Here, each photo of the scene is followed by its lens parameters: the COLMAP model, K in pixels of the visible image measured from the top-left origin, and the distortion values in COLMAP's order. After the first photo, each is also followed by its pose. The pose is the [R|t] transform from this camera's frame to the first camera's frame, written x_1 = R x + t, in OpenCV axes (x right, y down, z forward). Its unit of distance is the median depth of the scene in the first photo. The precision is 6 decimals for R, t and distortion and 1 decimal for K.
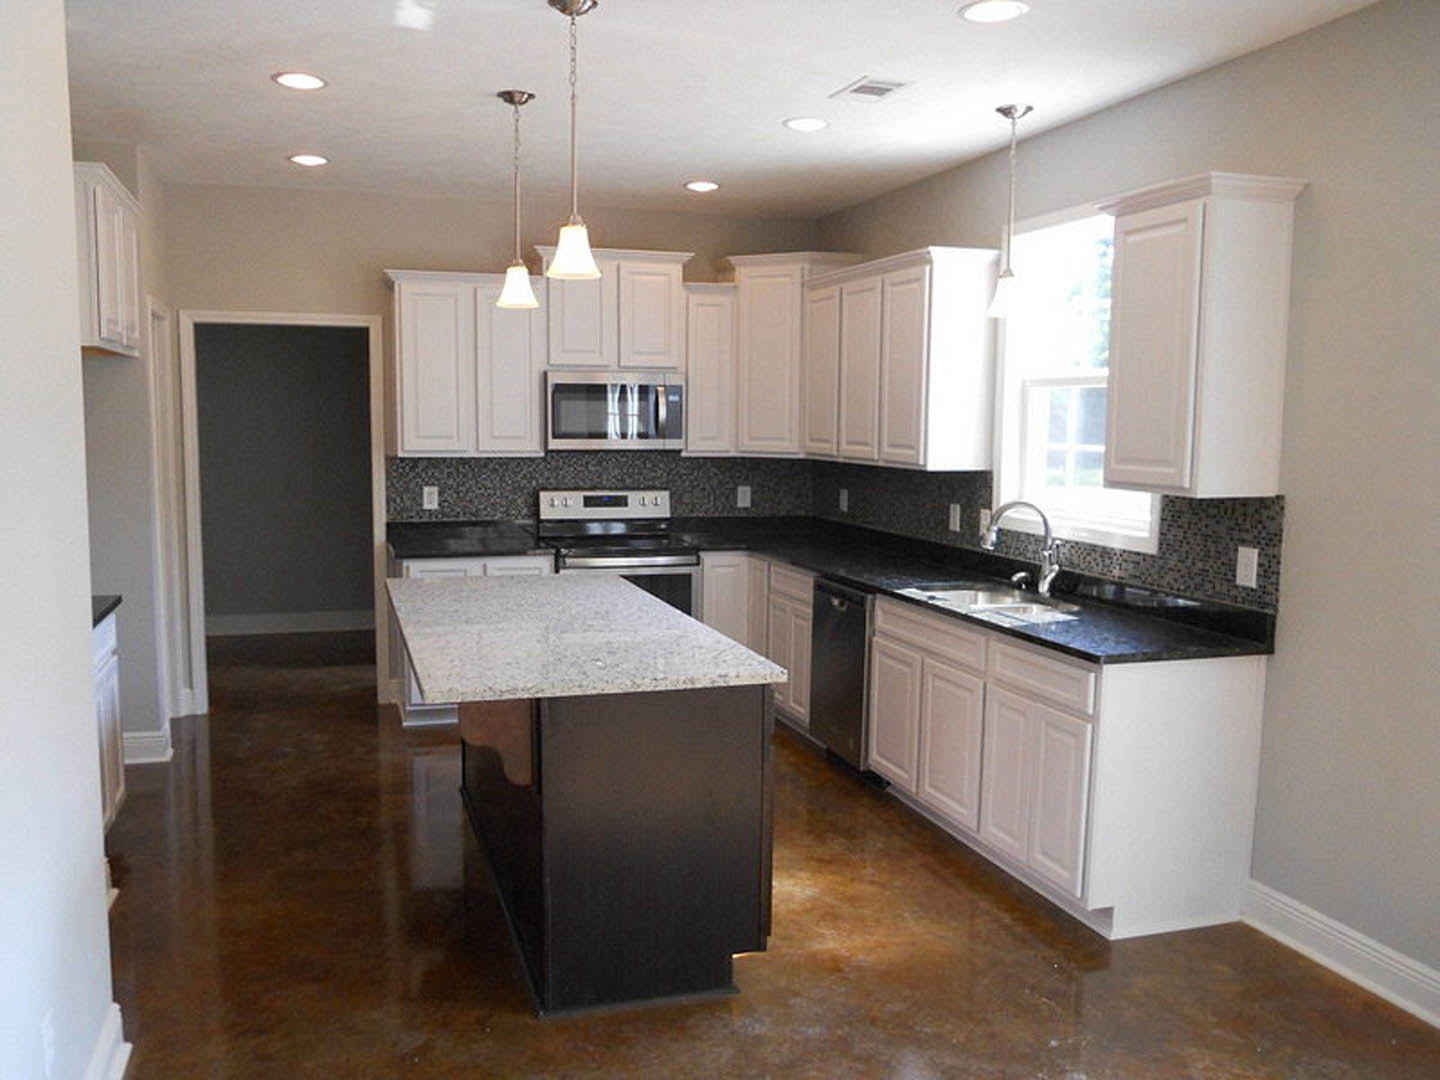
lens RADIAL K [[1163.3, 0, 720.0], [0, 1163.3, 540.0], [0, 0, 1]] dist [-0.029387, -0.001641]
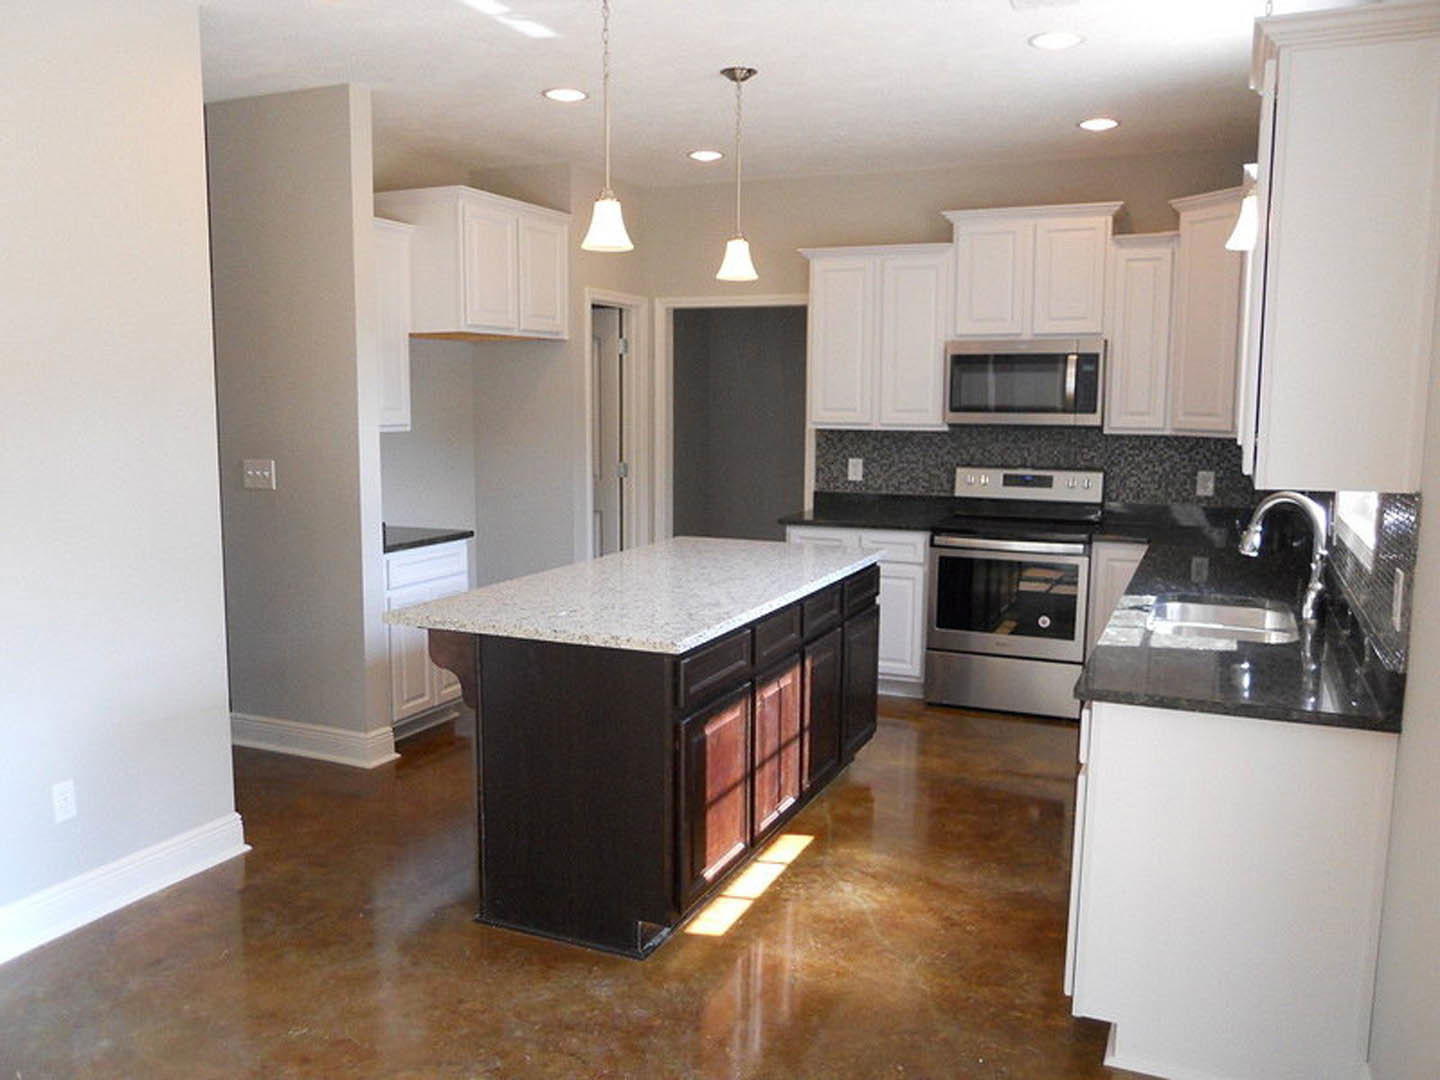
lens RADIAL K [[1182.8, 0, 720.0], [0, 1182.8, 540.0], [0, 0, 1]] dist [-0.007301, -0.005713]
pose [[0.757531, 0.076781, -0.648268, 0.345144], [-0.068370, 0.996929, 0.038184, -0.005959], [0.649209, 0.015396, 0.760454, 0.132137]]
